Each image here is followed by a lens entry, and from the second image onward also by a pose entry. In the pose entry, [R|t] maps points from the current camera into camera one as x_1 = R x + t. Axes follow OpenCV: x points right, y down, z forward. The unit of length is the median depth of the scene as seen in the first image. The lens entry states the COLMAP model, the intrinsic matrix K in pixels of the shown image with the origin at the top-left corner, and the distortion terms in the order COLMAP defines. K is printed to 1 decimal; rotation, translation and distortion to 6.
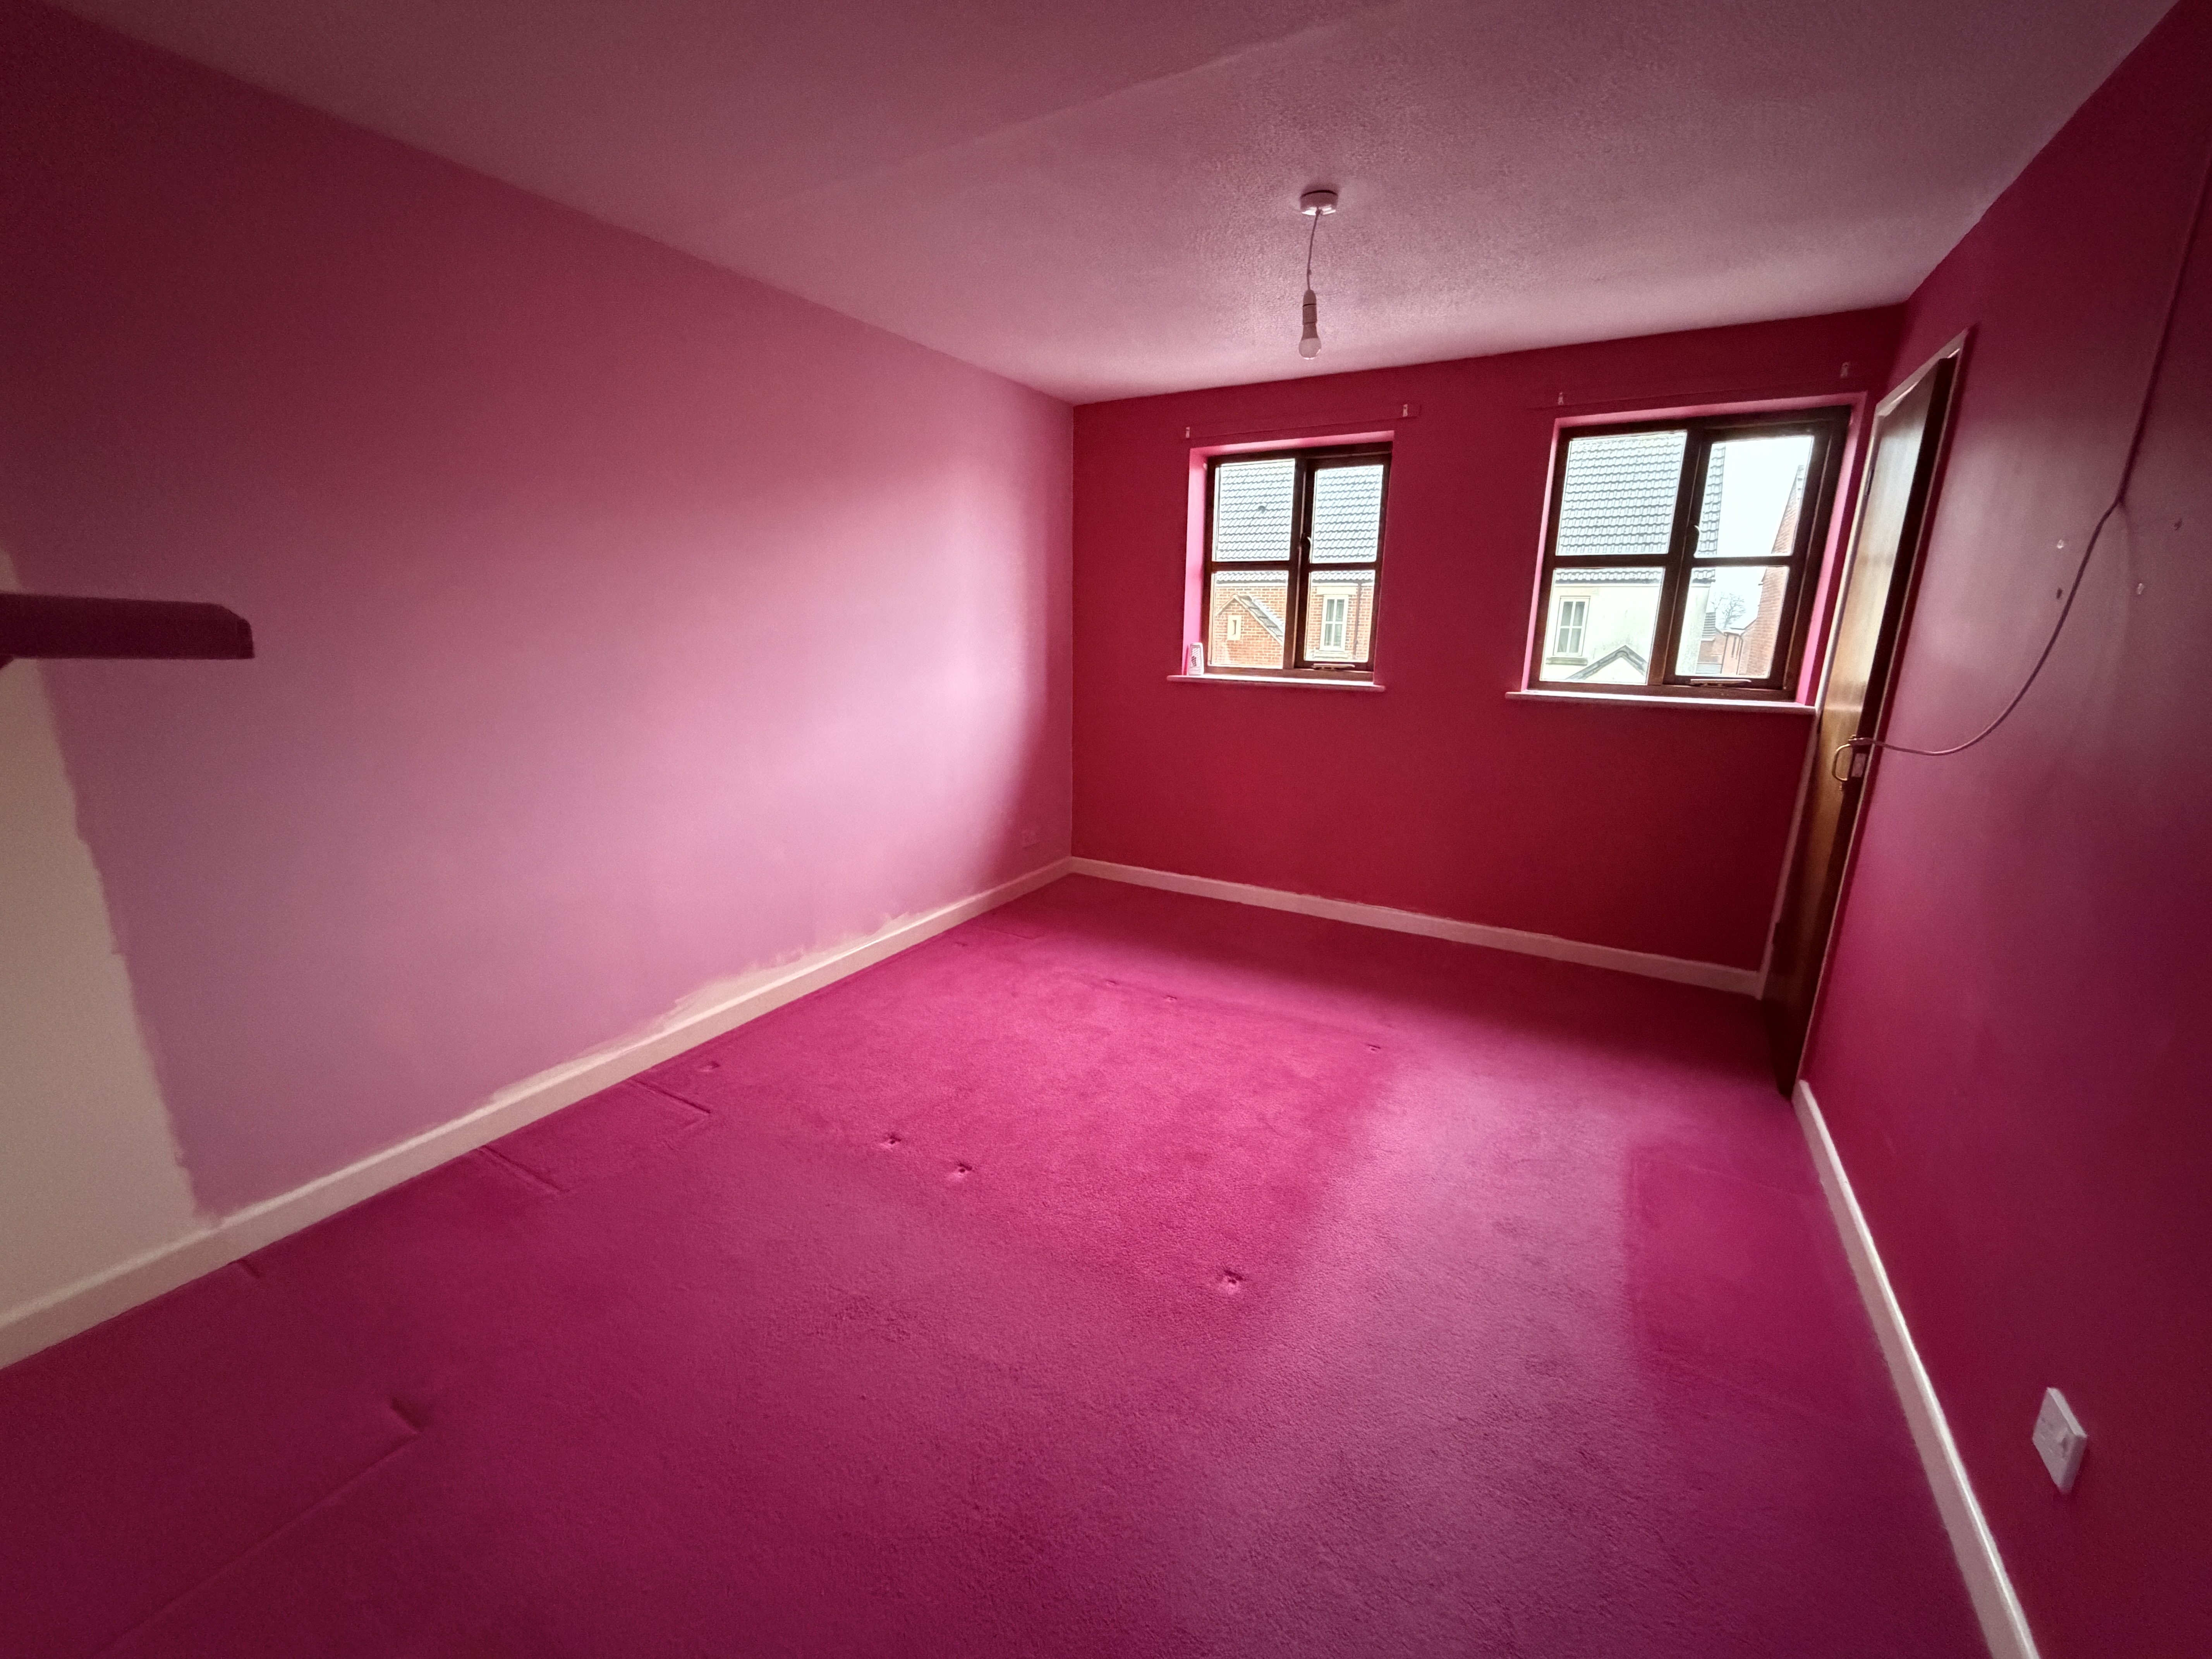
lens RADIAL K [[891.3, 0, 1112.7], [0, 891.3, 828.3], [0, 0, 1]] dist [0.007705, 0.000165]
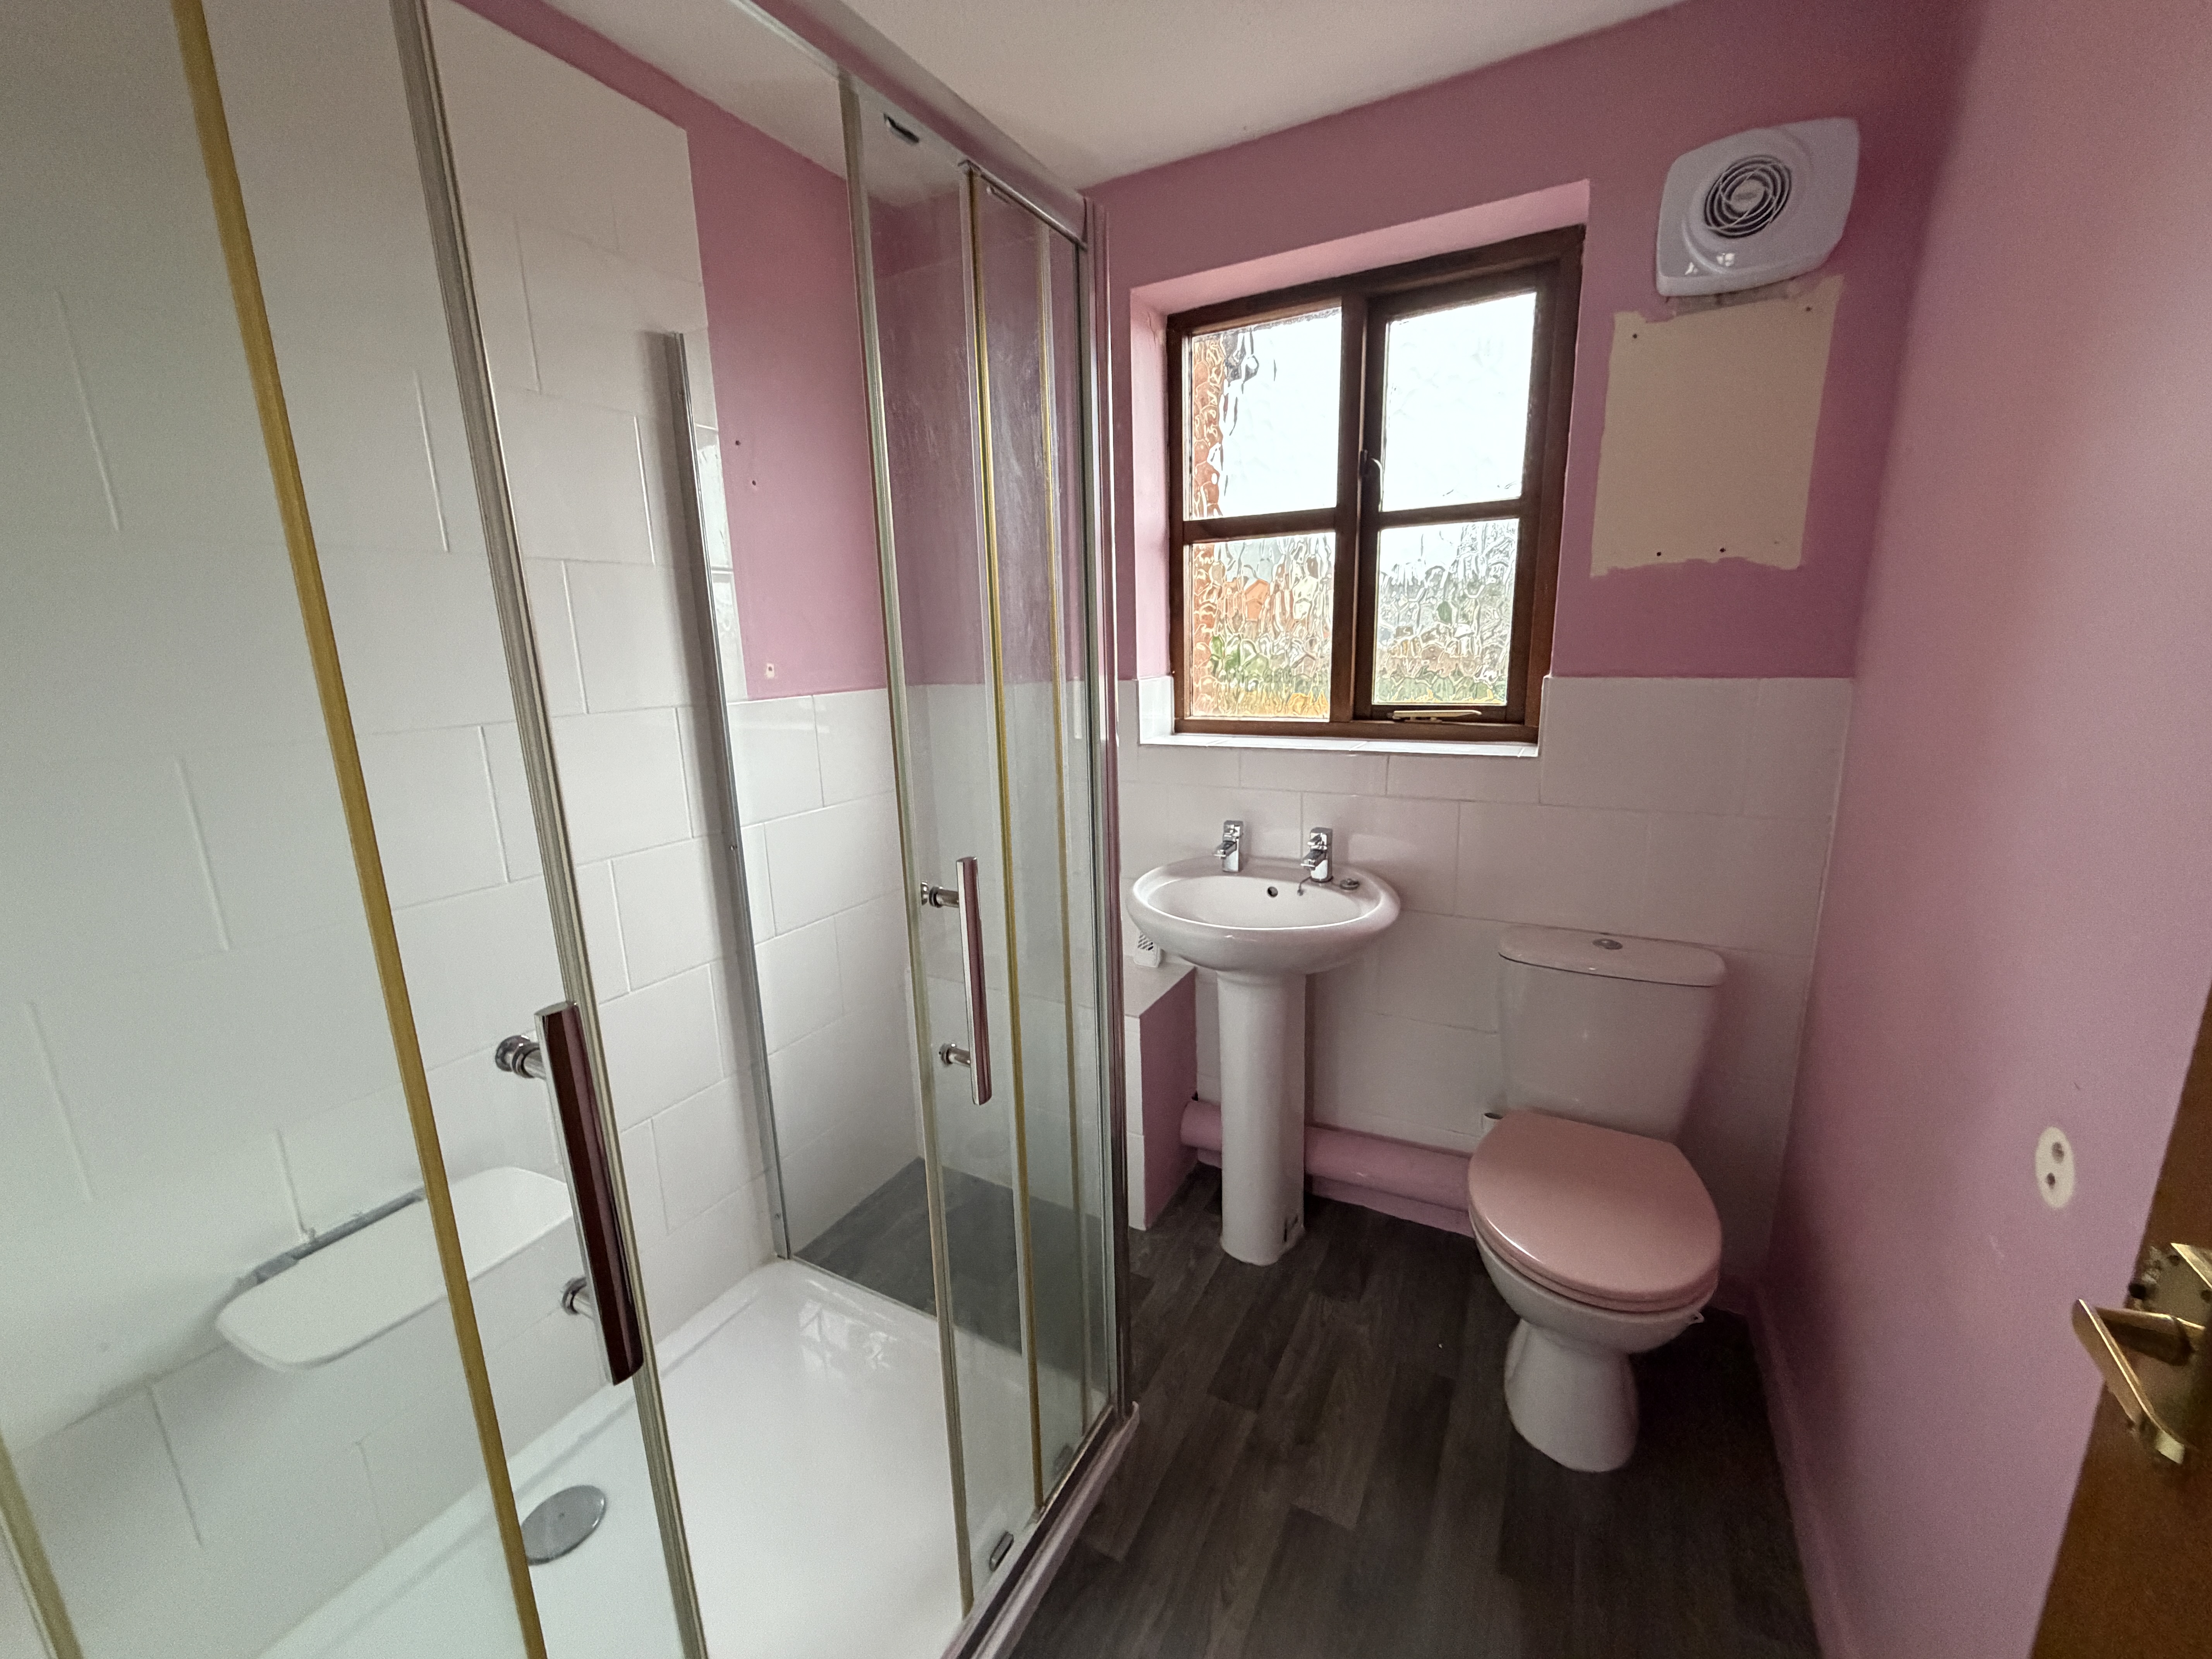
lens RADIAL K [[891.3, 0, 1098.8], [0, 891.3, 826.5], [0, 0, 1]] dist [0.007705, 0.000165]
pose [[0.999254, -0.038614, -0.000726, 0.057322], [0.038583, 0.998933, -0.025369, -0.113847], [0.001705, 0.025322, 0.999678, 0.500434]]
